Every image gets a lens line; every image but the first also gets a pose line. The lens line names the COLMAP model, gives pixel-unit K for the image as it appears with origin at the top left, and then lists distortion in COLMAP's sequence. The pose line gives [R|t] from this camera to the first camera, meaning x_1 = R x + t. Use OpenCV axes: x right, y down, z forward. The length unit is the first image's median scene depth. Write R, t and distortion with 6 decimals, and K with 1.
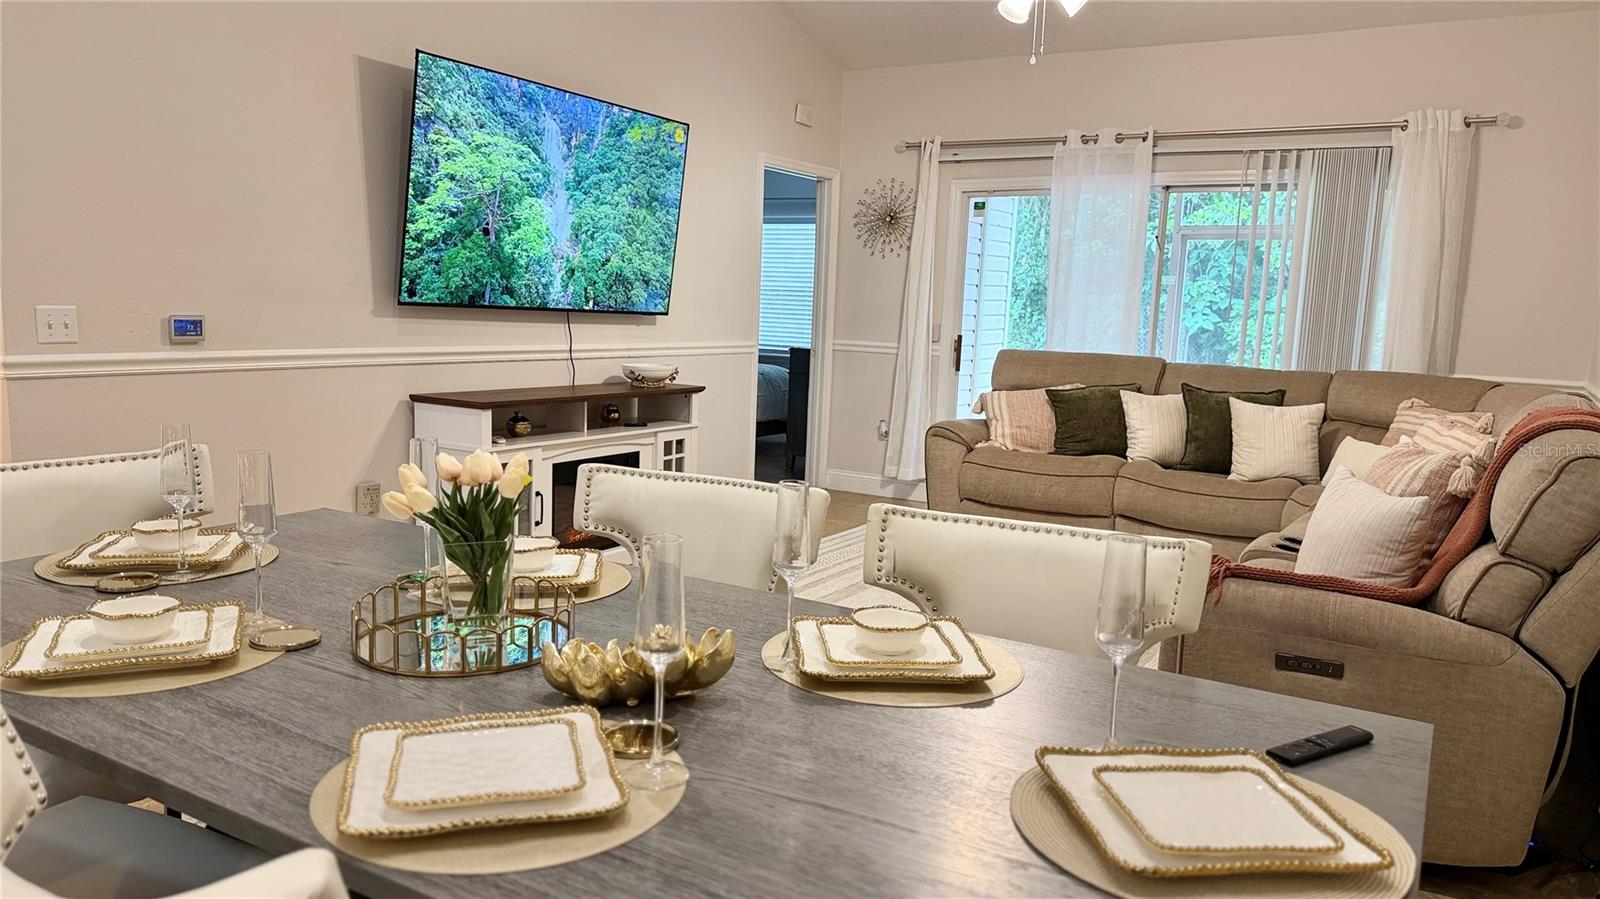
lens RADIAL K [[1095.0, 0, 802.6], [0, 1095.0, 484.0], [0, 0, 1]] dist [0.001848, -0.005043]
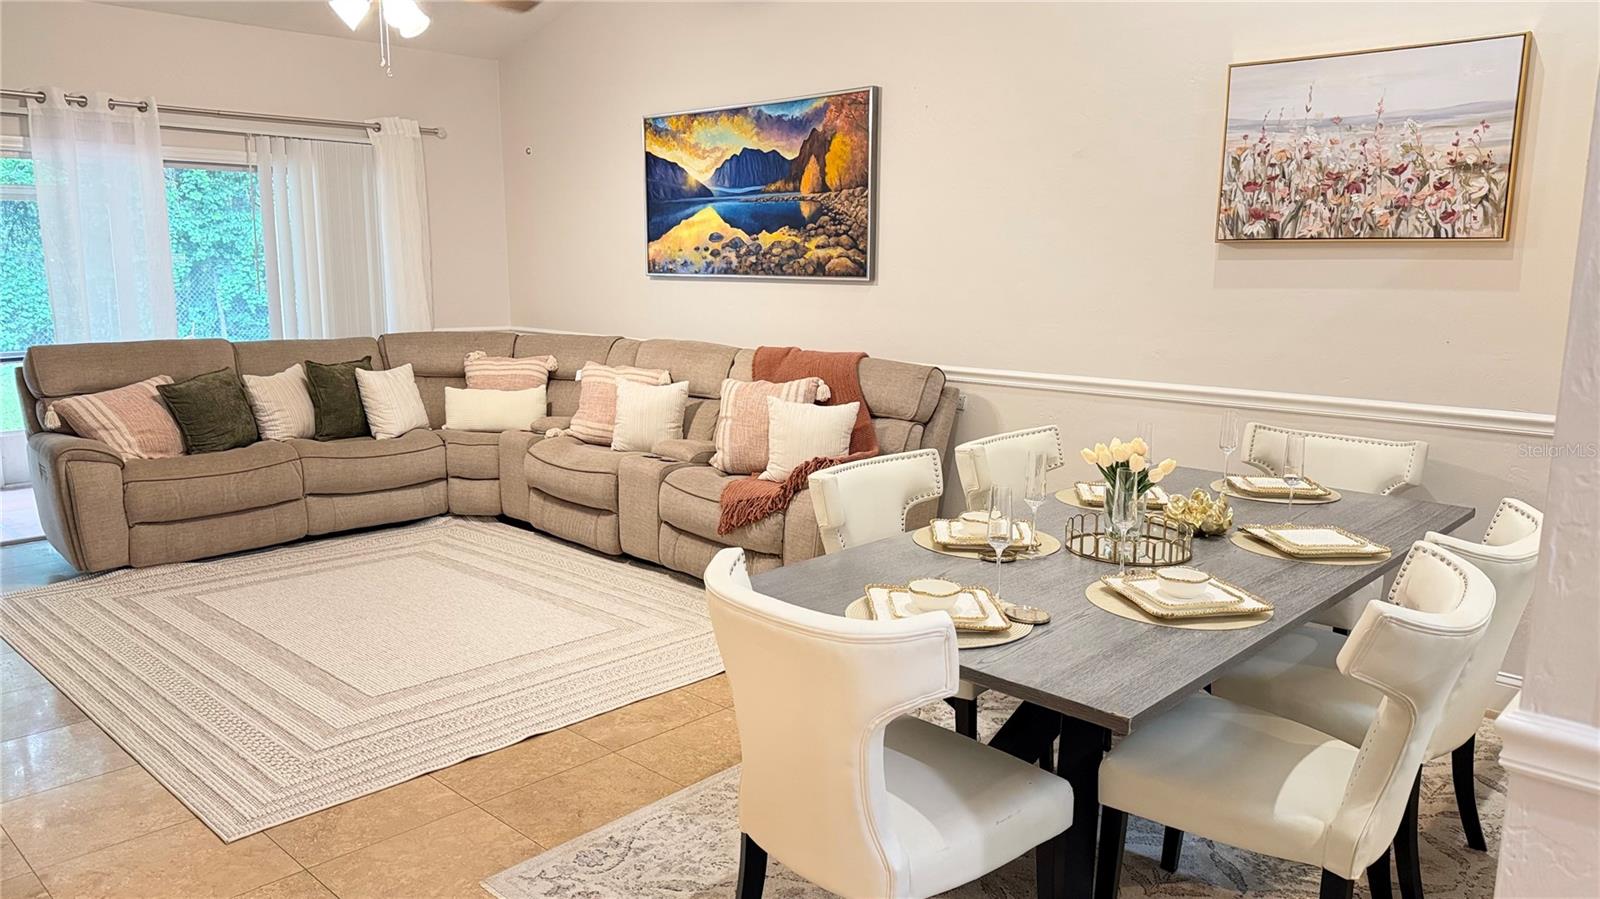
lens RADIAL K [[1132.5, 0, 800.0], [0, 1132.5, 449.5], [0, 0, 1]] dist [0.059478, -0.091353]
pose [[0.226535, -0.192467, 0.954798, -0.586090], [0.162569, 0.974002, 0.157767, -0.100932], [-0.960340, 0.119481, 0.251934, 0.268459]]
